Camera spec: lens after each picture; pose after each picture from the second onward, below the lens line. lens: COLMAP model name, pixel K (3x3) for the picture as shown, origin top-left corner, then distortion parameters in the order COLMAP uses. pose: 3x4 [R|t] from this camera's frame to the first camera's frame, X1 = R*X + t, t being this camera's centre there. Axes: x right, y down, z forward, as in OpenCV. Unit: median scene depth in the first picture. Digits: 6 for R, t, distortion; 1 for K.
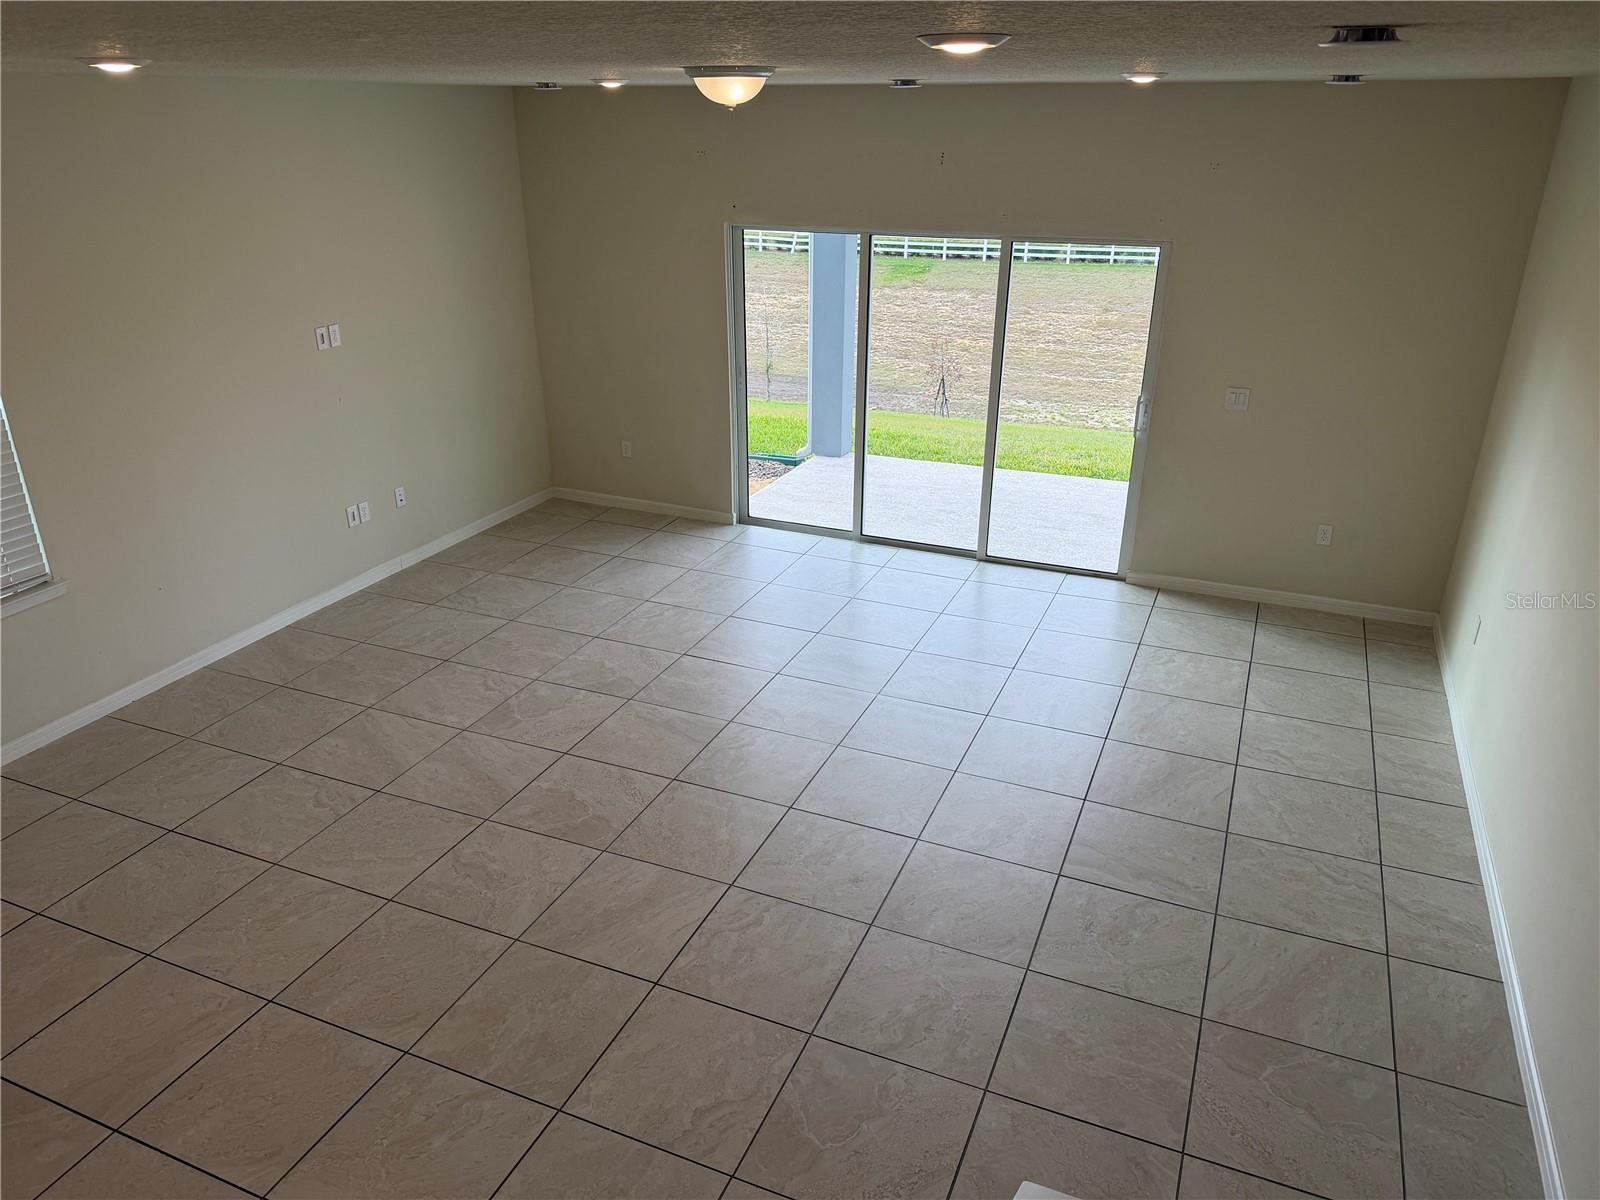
lens RADIAL K [[1116.8, 0, 798.4], [0, 1116.8, 601.4], [0, 0, 1]] dist [-0.013450, -0.014824]
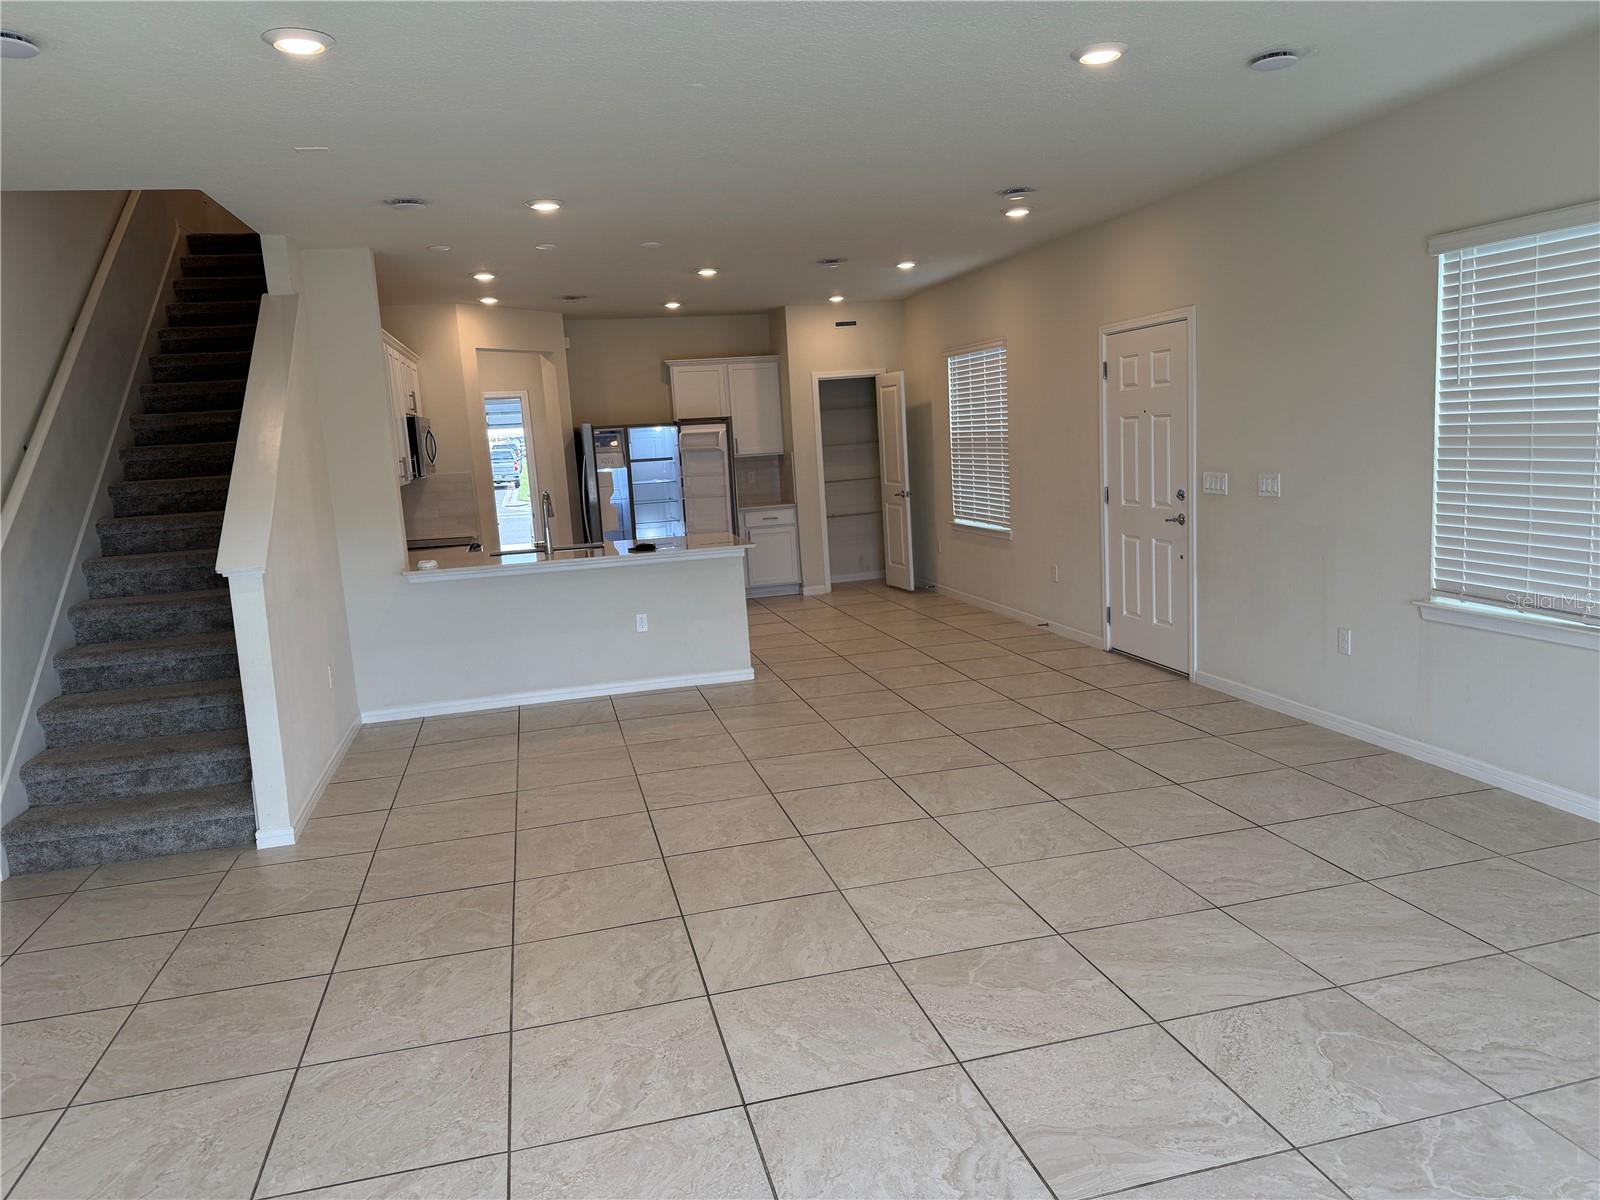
lens RADIAL K [[1116.8, 0, 802.5], [0, 1116.8, 600.0], [0, 0, 1]] dist [-0.013450, -0.014824]
pose [[-0.800149, 0.133691, -0.584713, 0.299453], [-0.182173, 0.874624, 0.449272, -0.341286], [0.571468, 0.466004, -0.675474, 1.415401]]
